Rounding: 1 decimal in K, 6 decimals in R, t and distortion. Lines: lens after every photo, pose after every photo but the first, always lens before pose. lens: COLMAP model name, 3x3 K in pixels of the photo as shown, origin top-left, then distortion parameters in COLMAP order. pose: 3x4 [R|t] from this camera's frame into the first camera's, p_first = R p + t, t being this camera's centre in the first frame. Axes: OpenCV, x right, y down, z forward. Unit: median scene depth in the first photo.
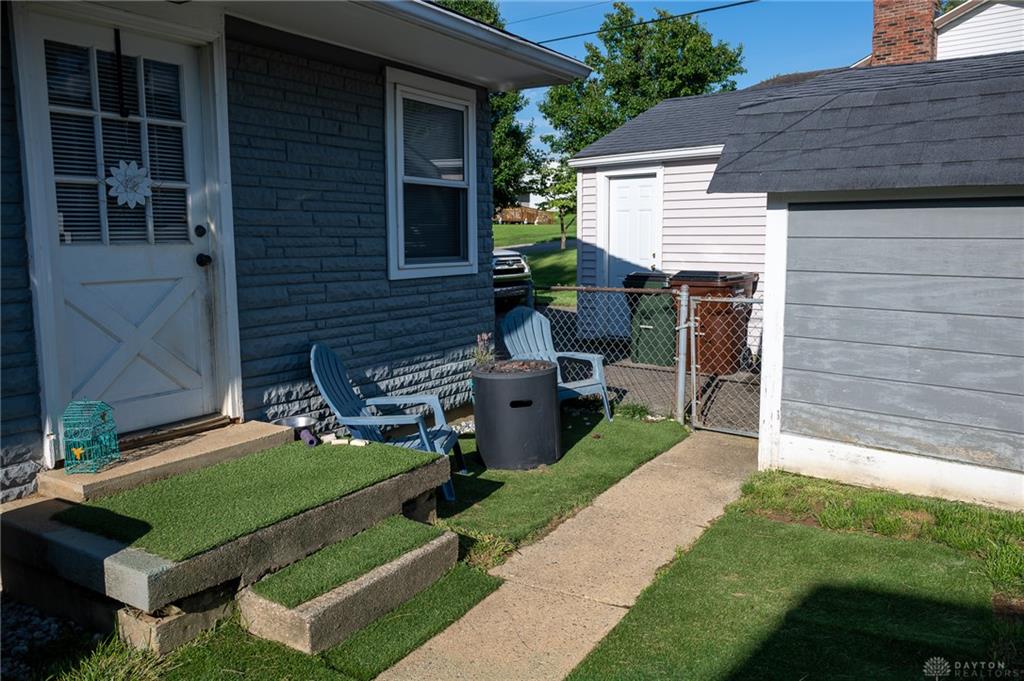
lens RADIAL K [[802.6, 0, 509.6], [0, 802.6, 338.7], [0, 0, 1]] dist [-0.005850, -0.003913]
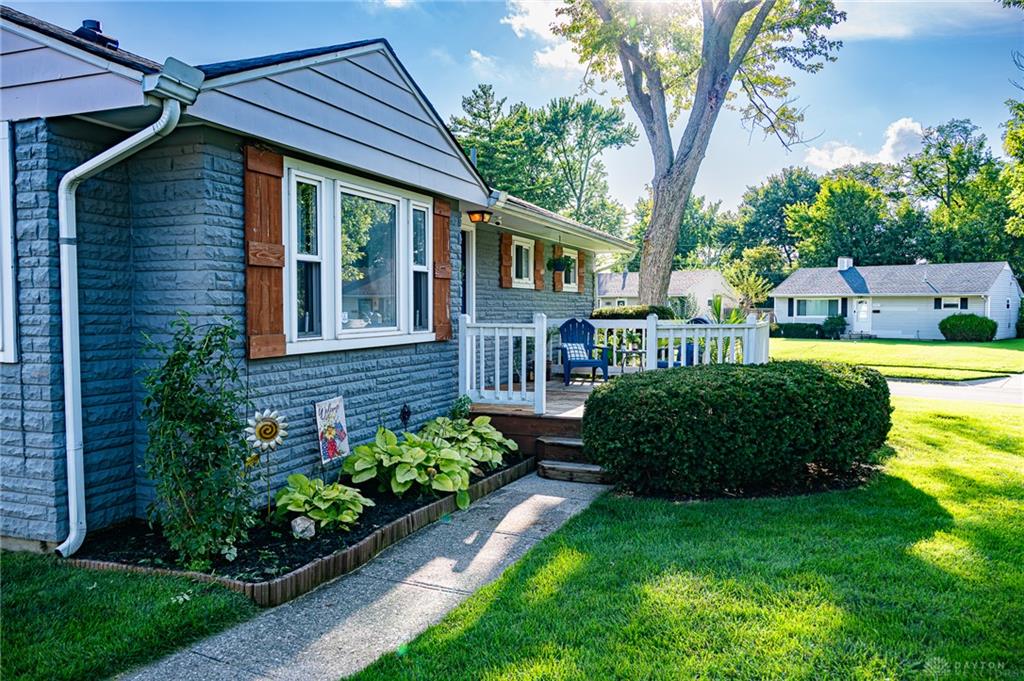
lens RADIAL K [[802.6, 0, 519.1], [0, 802.6, 342.7], [0, 0, 1]] dist [-0.005850, -0.003913]
pose [[0.982182, -0.007233, 0.187792, -0.057411], [0.023725, 0.996037, -0.085721, 0.012549], [-0.186428, 0.088649, 0.978461, -0.093392]]
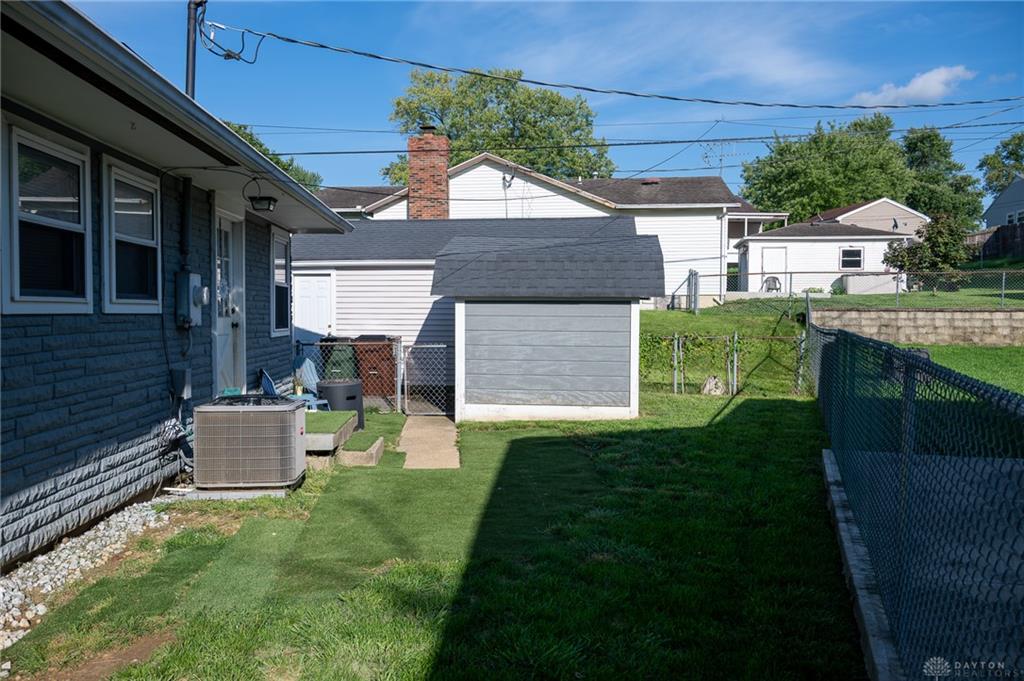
lens RADIAL K [[802.6, 0, 511.2], [0, 802.6, 340.0], [0, 0, 1]] dist [-0.005850, -0.003913]
pose [[0.817269, -0.013495, 0.576098, -0.865319], [0.067144, 0.995146, -0.071940, 0.115760], [-0.572331, 0.097476, 0.814209, -0.923457]]
